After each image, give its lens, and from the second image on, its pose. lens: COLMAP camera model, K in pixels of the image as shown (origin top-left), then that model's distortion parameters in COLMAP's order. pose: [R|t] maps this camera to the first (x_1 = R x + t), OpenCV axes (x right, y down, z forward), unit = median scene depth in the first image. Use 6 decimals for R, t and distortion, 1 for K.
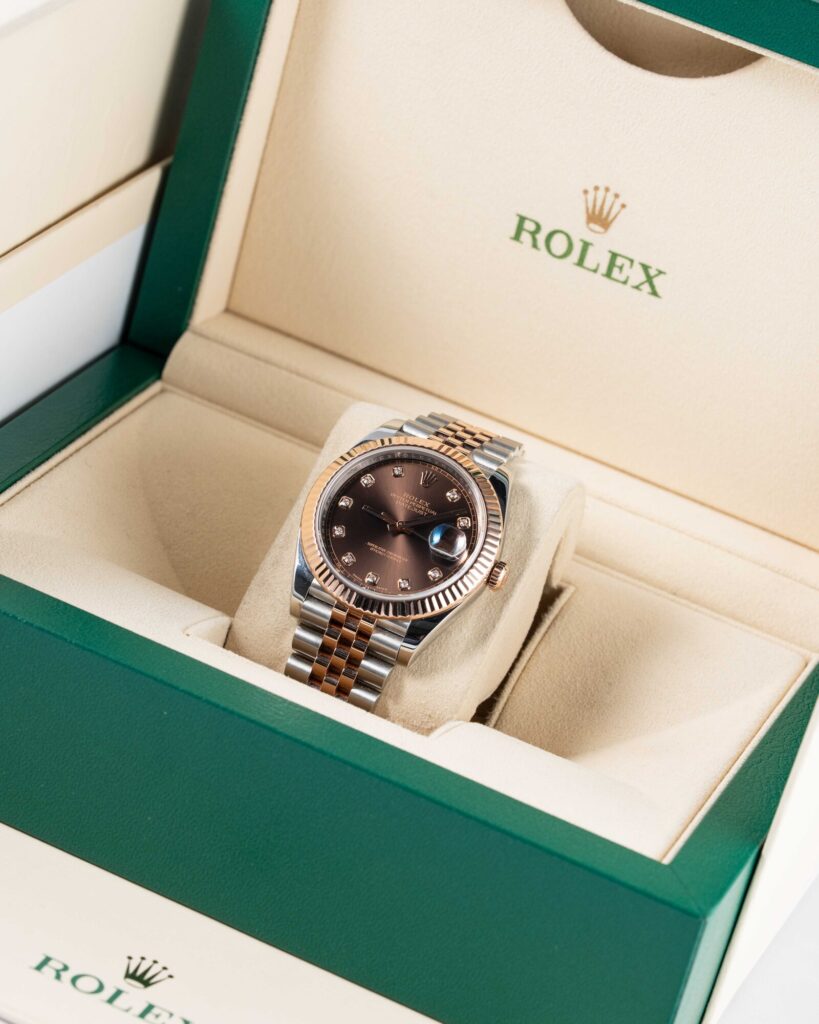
lens RADIAL K [[4152.4, 0, 409.5], [0, 4152.4, 512.0], [0, 0, 1]] dist [0.081867, -5.920647]
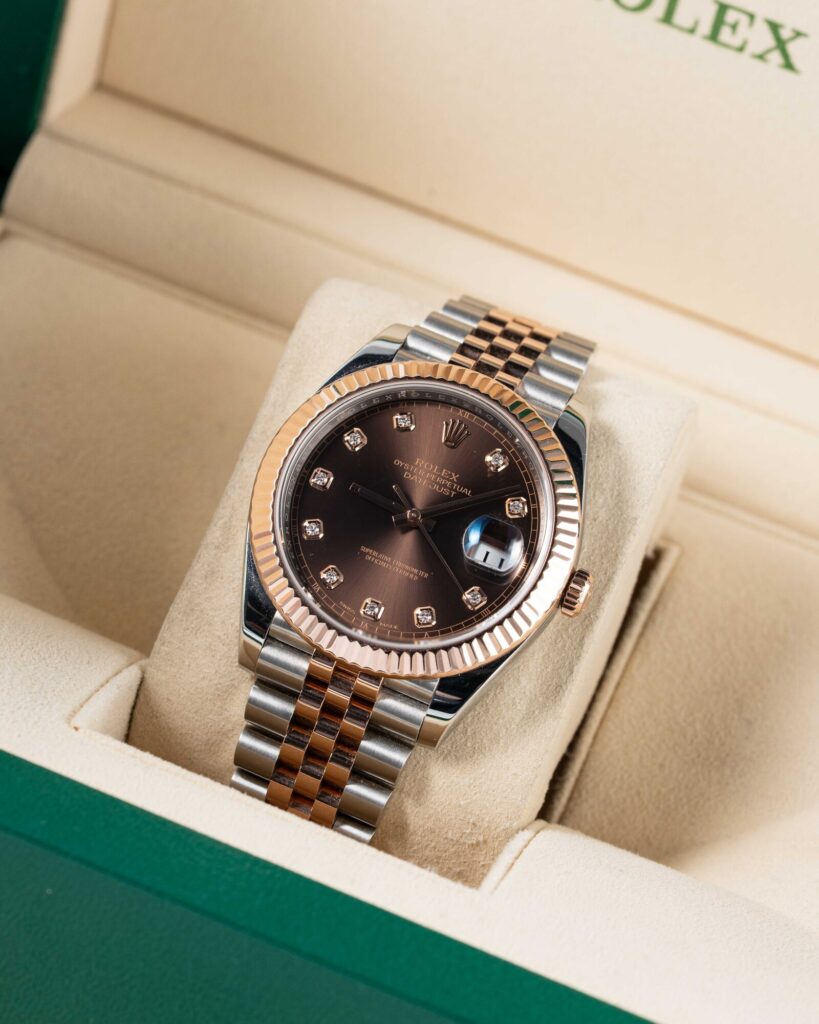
lens RADIAL K [[4152.4, 0, 409.5], [0, 4152.4, 512.0], [0, 0, 1]] dist [0.081867, -5.920647]
pose [[0.998207, -0.045760, 0.038580, -0.026111], [0.037639, 0.981095, 0.189831, -0.112542], [-0.046537, -0.188039, 0.981059, 0.398048]]
